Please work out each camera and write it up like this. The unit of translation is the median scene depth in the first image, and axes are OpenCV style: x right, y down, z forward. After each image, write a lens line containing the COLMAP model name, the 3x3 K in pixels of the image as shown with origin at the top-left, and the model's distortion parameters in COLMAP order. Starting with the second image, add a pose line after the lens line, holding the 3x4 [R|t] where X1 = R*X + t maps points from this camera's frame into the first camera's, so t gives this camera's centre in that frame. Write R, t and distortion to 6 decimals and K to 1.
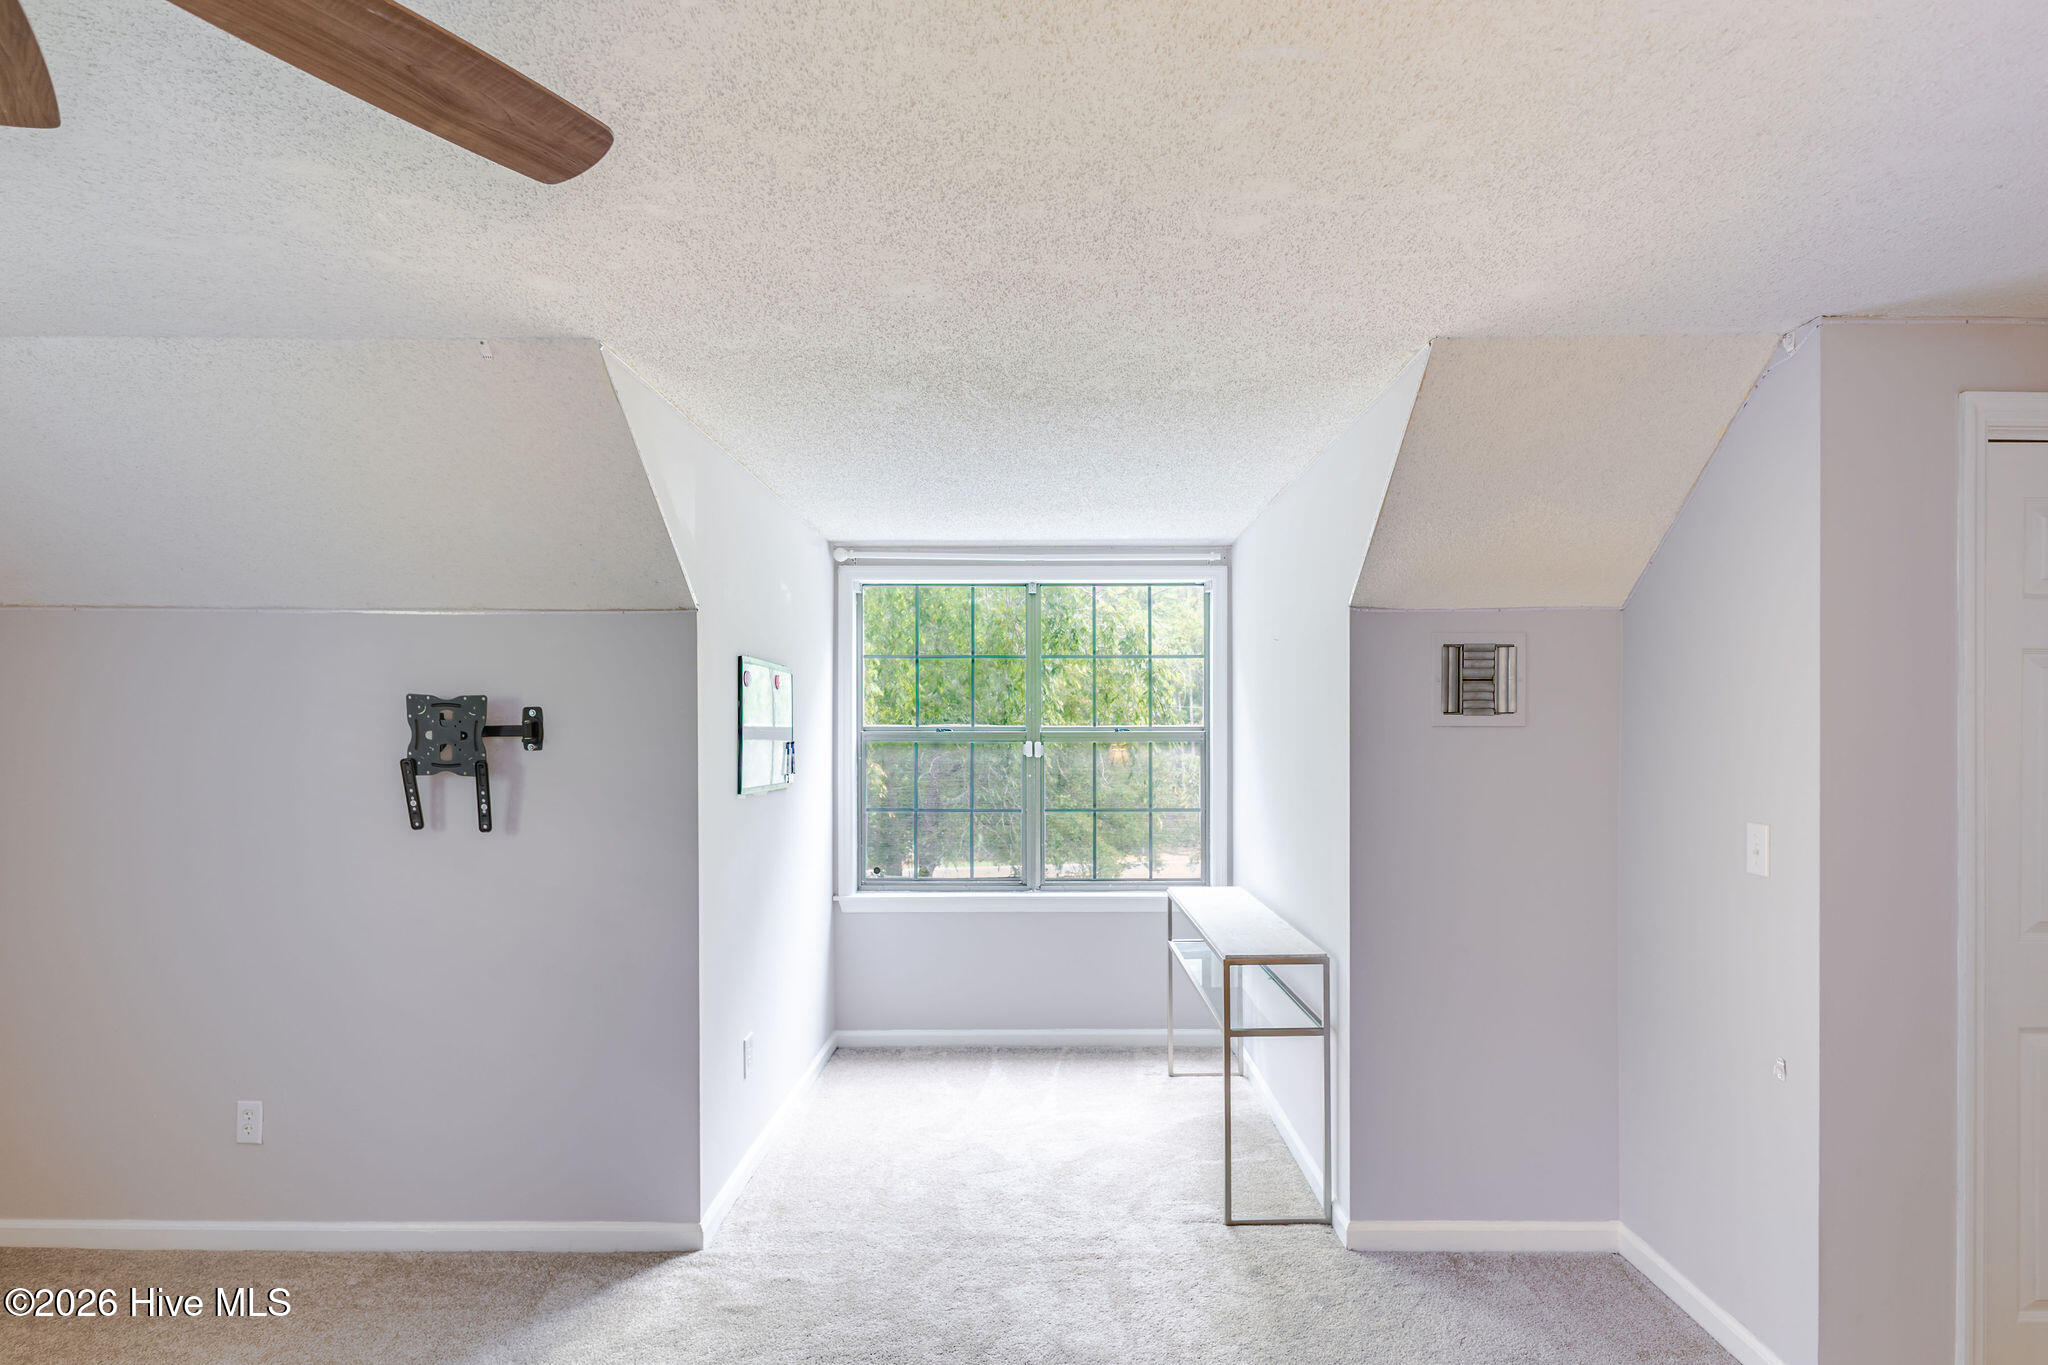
lens RADIAL K [[998.8, 0, 1038.4], [0, 998.8, 747.3], [0, 0, 1]] dist [0.001747, 0.000645]
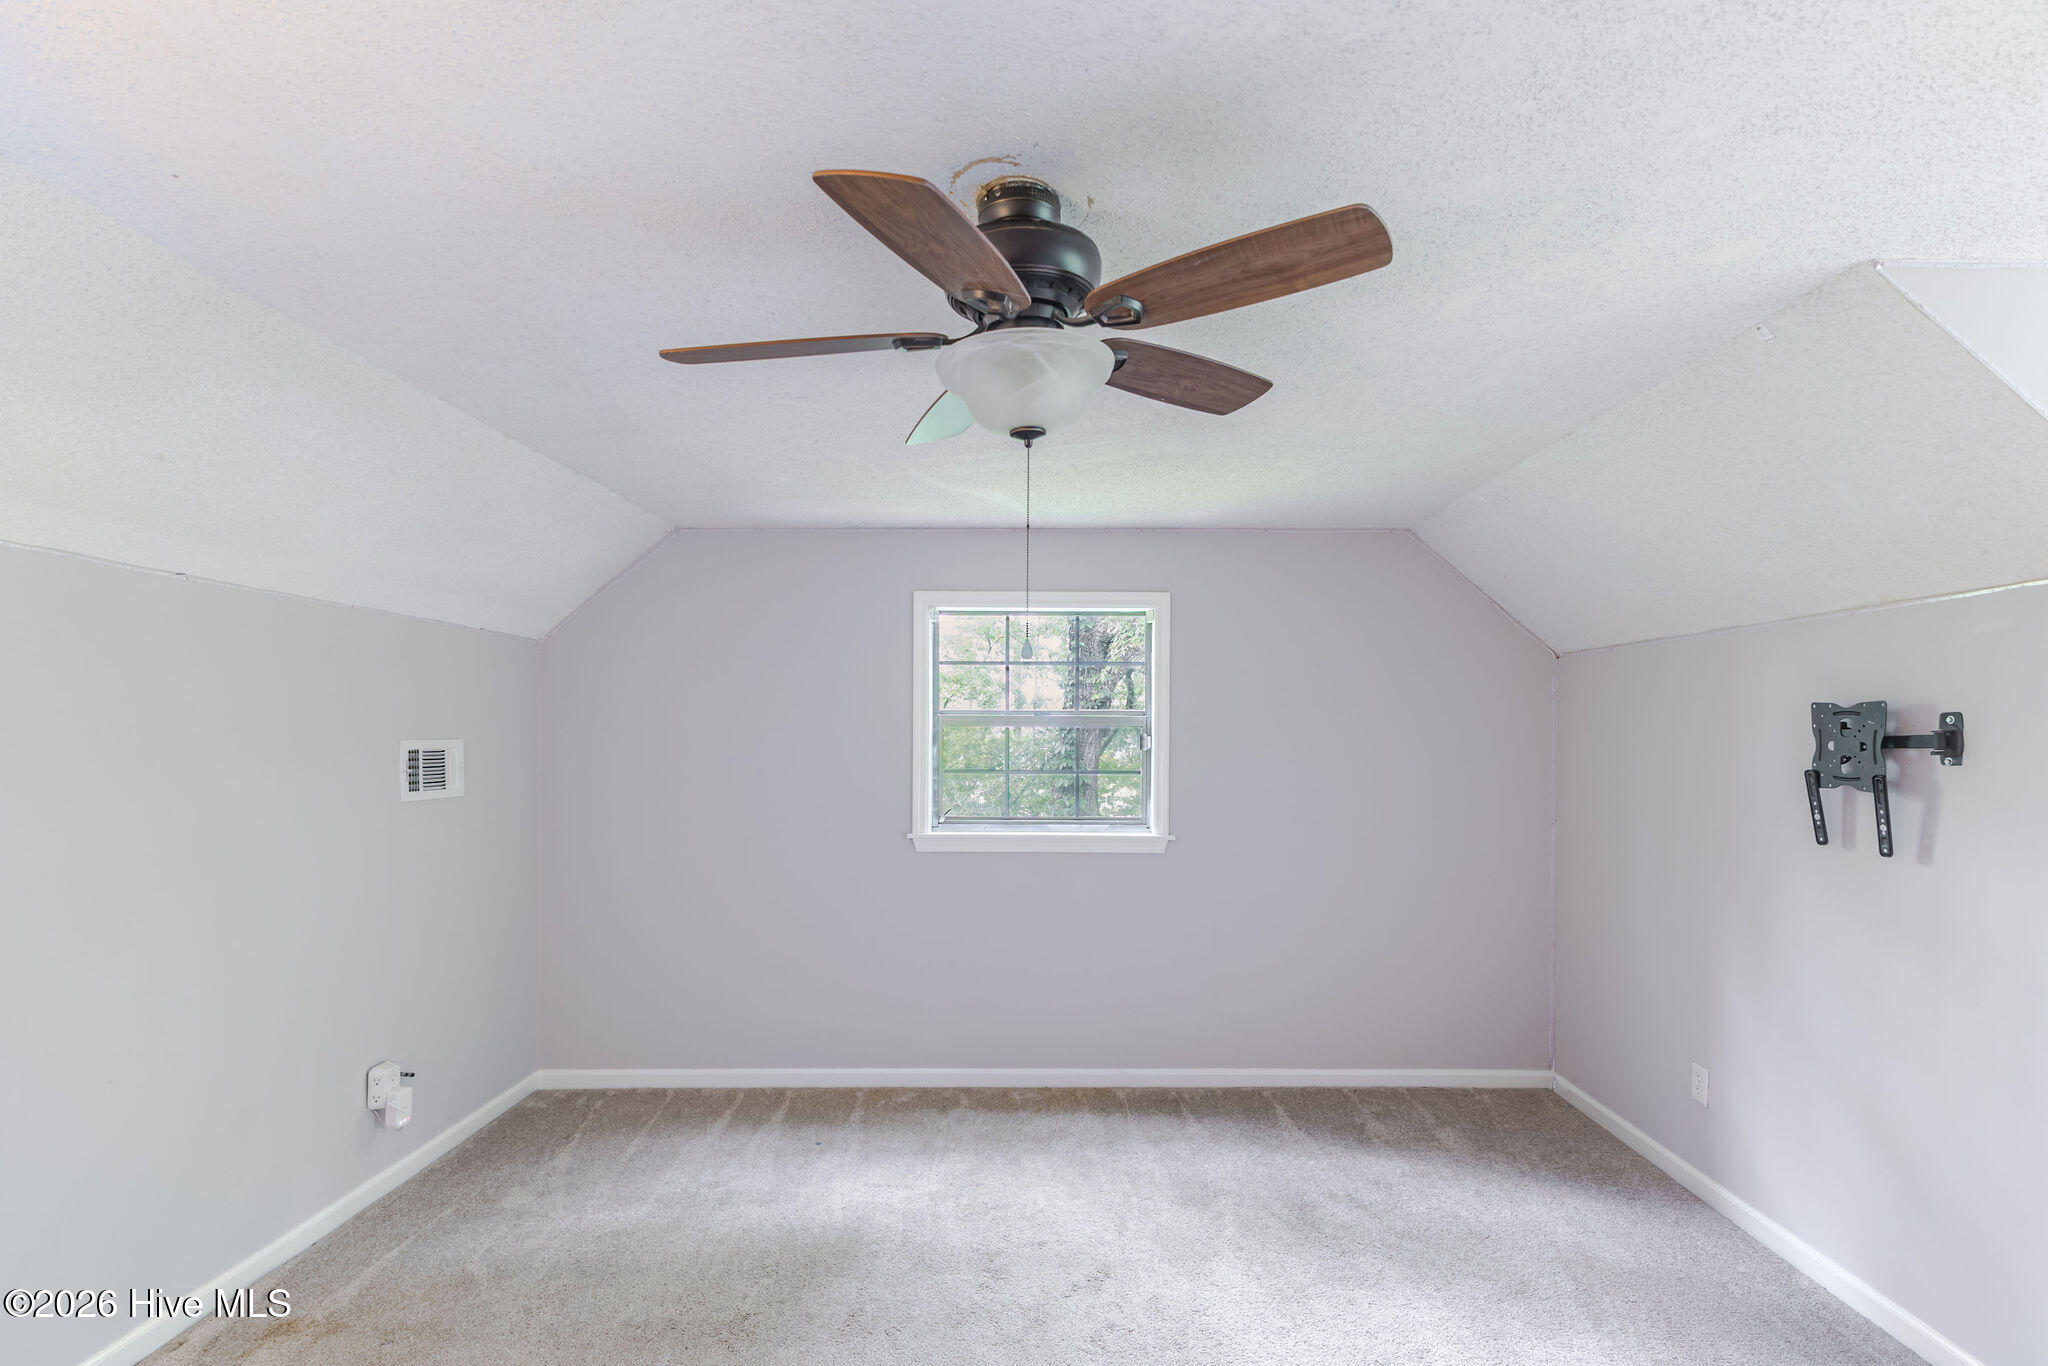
lens RADIAL K [[892.9, 0, 1042.8], [0, 892.9, 767.8], [0, 0, 1]] dist [0.008761, -0.002689]
pose [[-0.007393, 0.031744, -0.999469, 0.239802], [-0.019794, 0.999296, 0.031884, -0.003756], [0.999777, 0.020019, -0.006760, 0.264783]]
